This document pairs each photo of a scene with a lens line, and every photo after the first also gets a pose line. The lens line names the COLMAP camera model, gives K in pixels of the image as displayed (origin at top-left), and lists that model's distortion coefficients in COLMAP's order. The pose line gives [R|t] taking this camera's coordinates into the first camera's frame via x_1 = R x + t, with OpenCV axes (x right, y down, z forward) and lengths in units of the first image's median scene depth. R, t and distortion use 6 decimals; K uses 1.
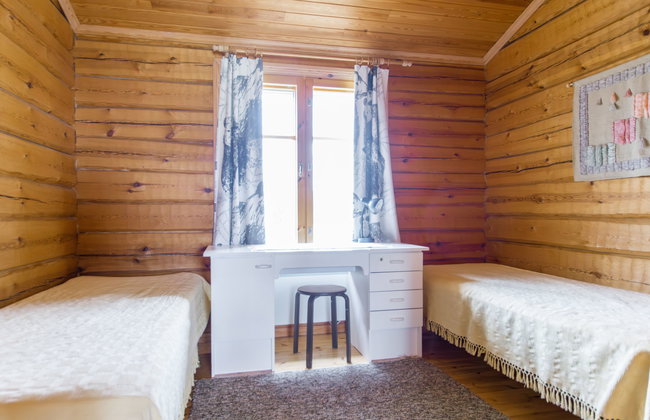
lens RADIAL K [[410.6, 0, 325.0], [0, 410.6, 210.0], [0, 0, 1]] dist [0.002615, 0.000625]
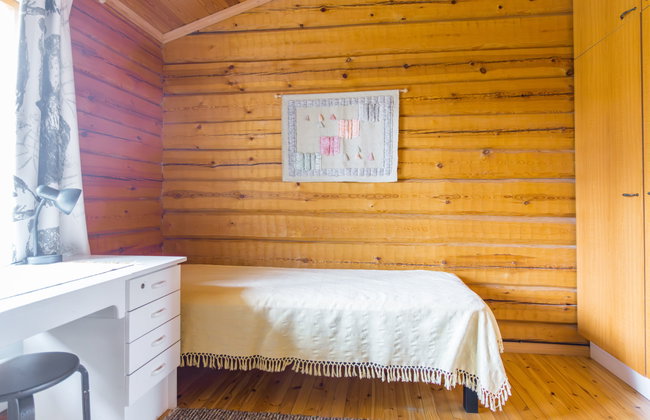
lens RADIAL K [[360.3, 0, 326.2], [0, 360.3, 195.6], [0, 0, 1]] dist [-0.000596, -0.000067]
pose [[0.360480, 0.019798, 0.932557, -0.284565], [-0.006971, 0.999804, -0.018531, -0.012170], [-0.932741, 0.000179, 0.360548, 0.525352]]
